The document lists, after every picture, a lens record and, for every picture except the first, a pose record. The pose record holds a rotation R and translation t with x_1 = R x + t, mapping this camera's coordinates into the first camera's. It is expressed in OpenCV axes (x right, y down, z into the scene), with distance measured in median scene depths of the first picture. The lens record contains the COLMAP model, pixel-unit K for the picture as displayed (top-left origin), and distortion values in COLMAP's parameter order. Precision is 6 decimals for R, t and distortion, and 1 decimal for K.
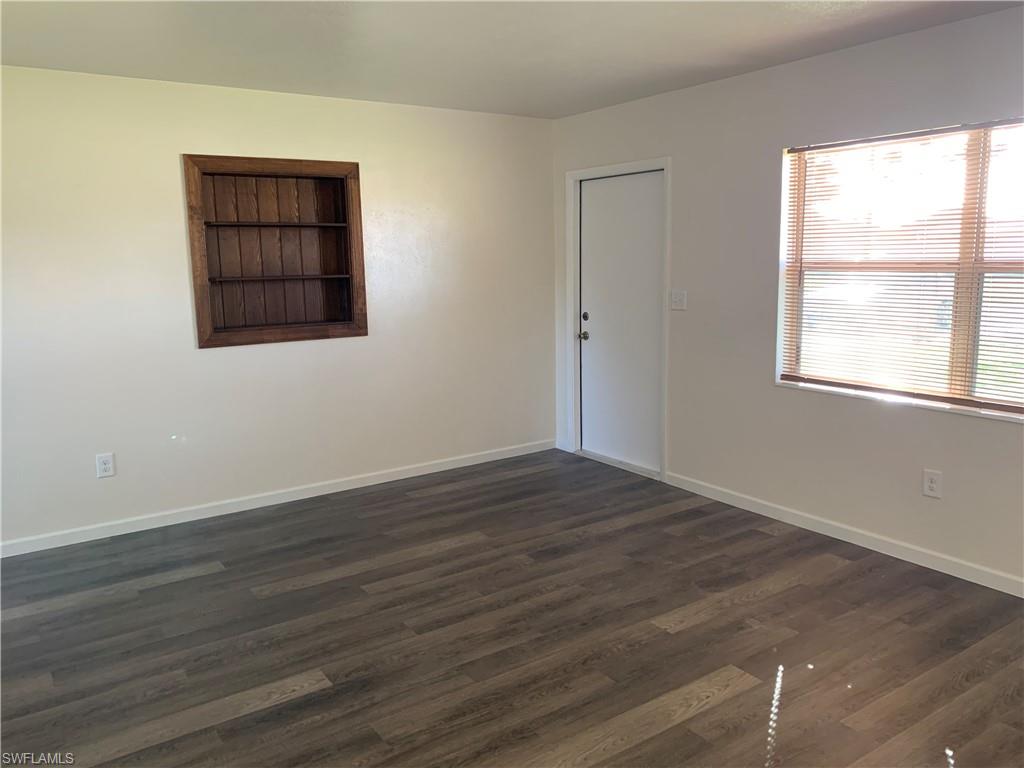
lens RADIAL K [[783.6, 0, 509.6], [0, 783.6, 383.6], [0, 0, 1]] dist [0.038193, -0.045219]
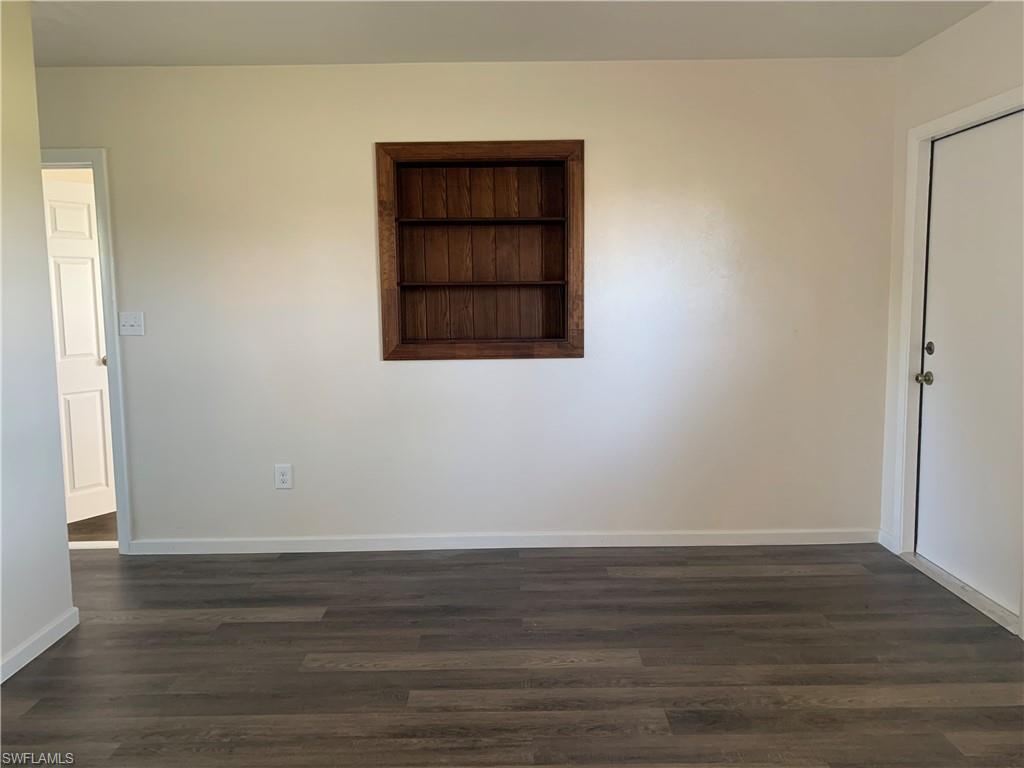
lens RADIAL K [[783.6, 0, 509.6], [0, 783.6, 379.5], [0, 0, 1]] dist [0.038193, -0.045219]
pose [[0.827340, 0.067764, -0.557599, 0.212251], [-0.094375, 0.995354, -0.019065, -0.018537], [0.553717, 0.068397, 0.829891, 0.328838]]
